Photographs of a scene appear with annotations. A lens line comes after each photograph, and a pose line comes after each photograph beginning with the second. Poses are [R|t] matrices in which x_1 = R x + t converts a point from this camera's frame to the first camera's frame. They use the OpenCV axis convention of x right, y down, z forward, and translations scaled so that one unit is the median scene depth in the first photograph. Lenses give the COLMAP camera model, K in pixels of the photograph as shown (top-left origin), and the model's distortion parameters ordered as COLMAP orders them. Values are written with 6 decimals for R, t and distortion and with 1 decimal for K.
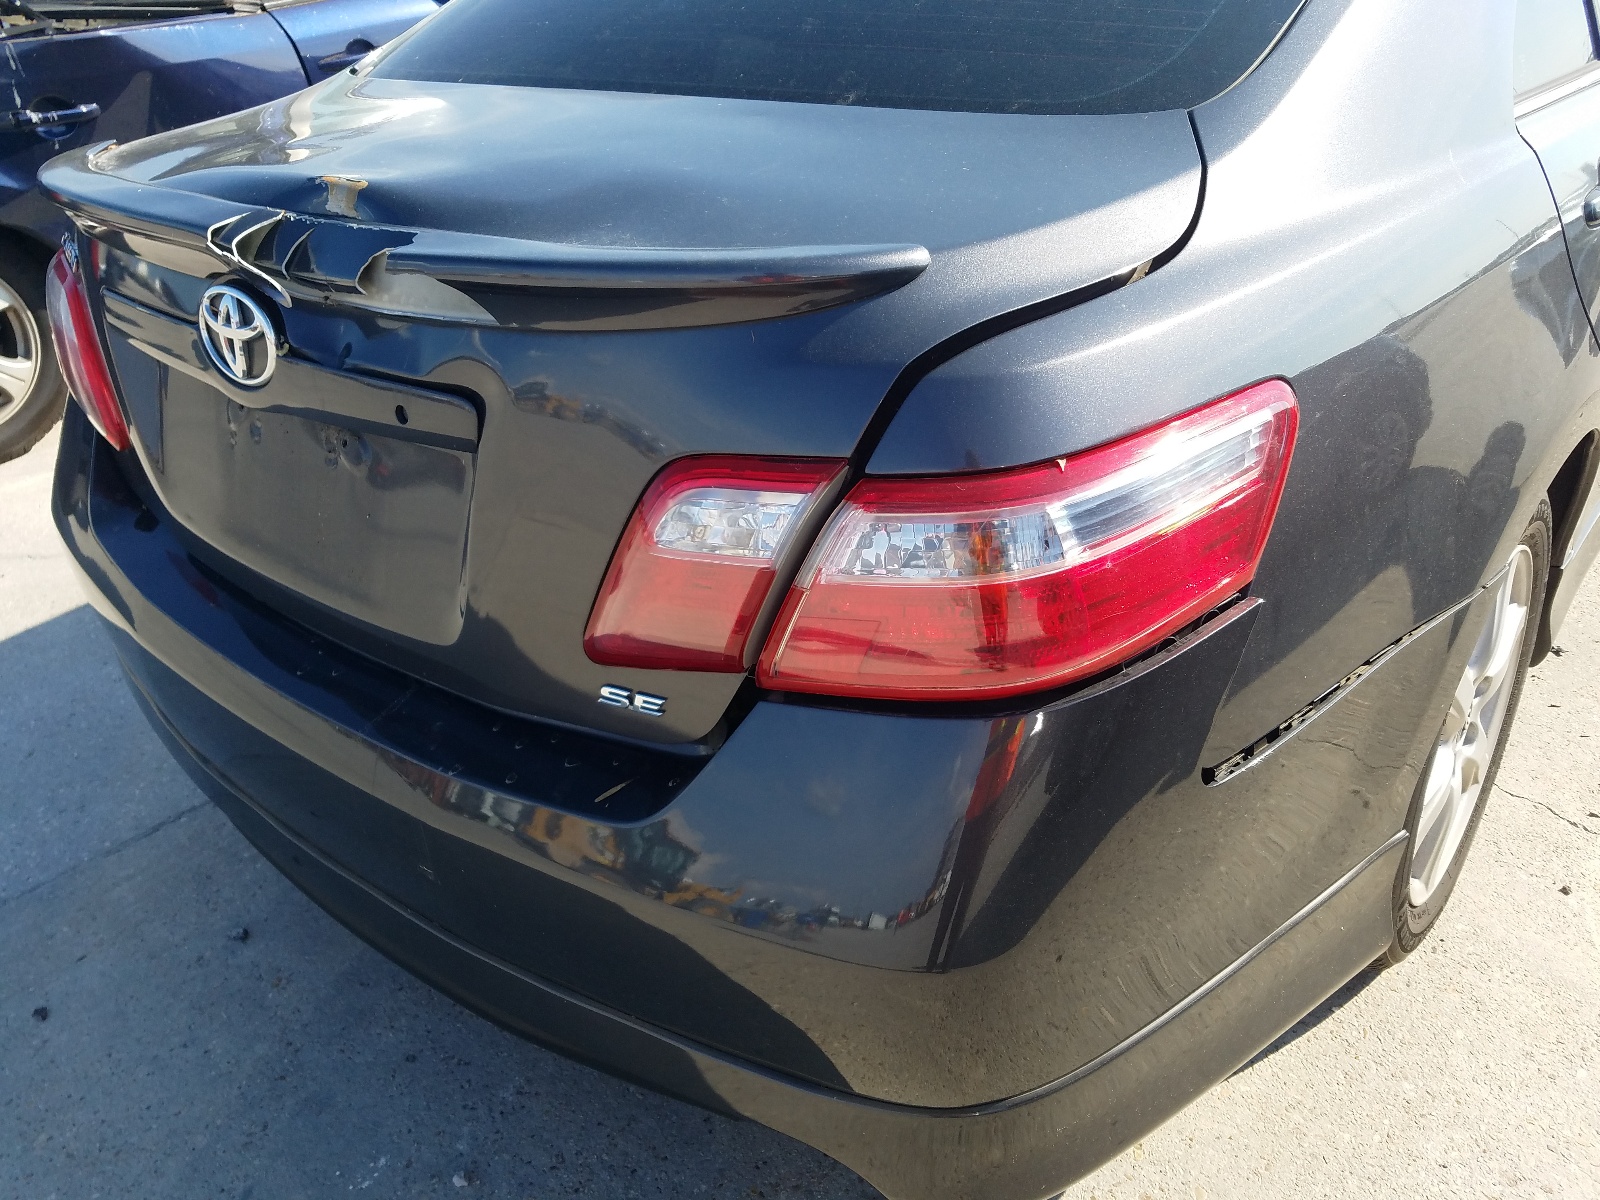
lens RADIAL K [[1308.0, 0, 798.9], [0, 1308.0, 599.1], [0, 0, 1]] dist [-0.034847, 0.050348]
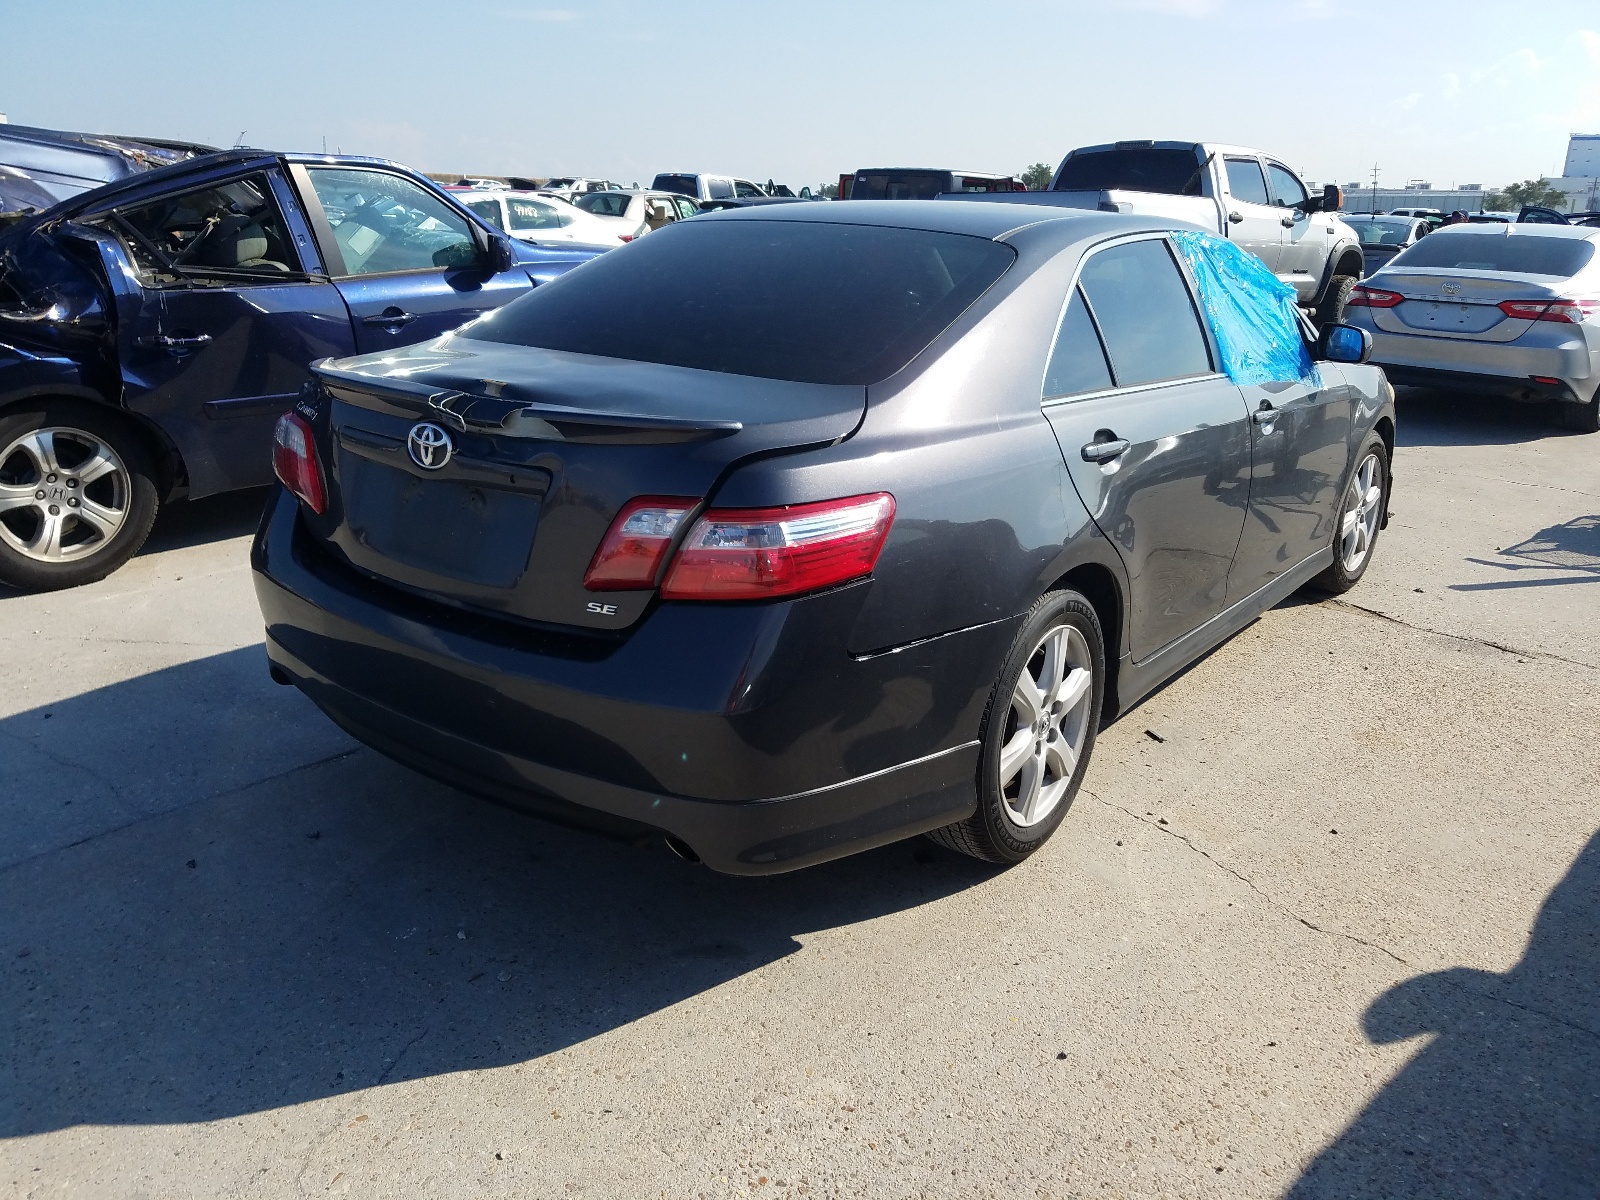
lens RADIAL K [[1308.0, 0, 798.9], [0, 1308.0, 599.1], [0, 0, 1]] dist [-0.034847, 0.050348]
pose [[0.994910, 0.071584, 0.070916, 0.045809], [-0.055651, 0.977069, -0.205522, 0.472636], [-0.084001, 0.200530, 0.976080, -1.154666]]
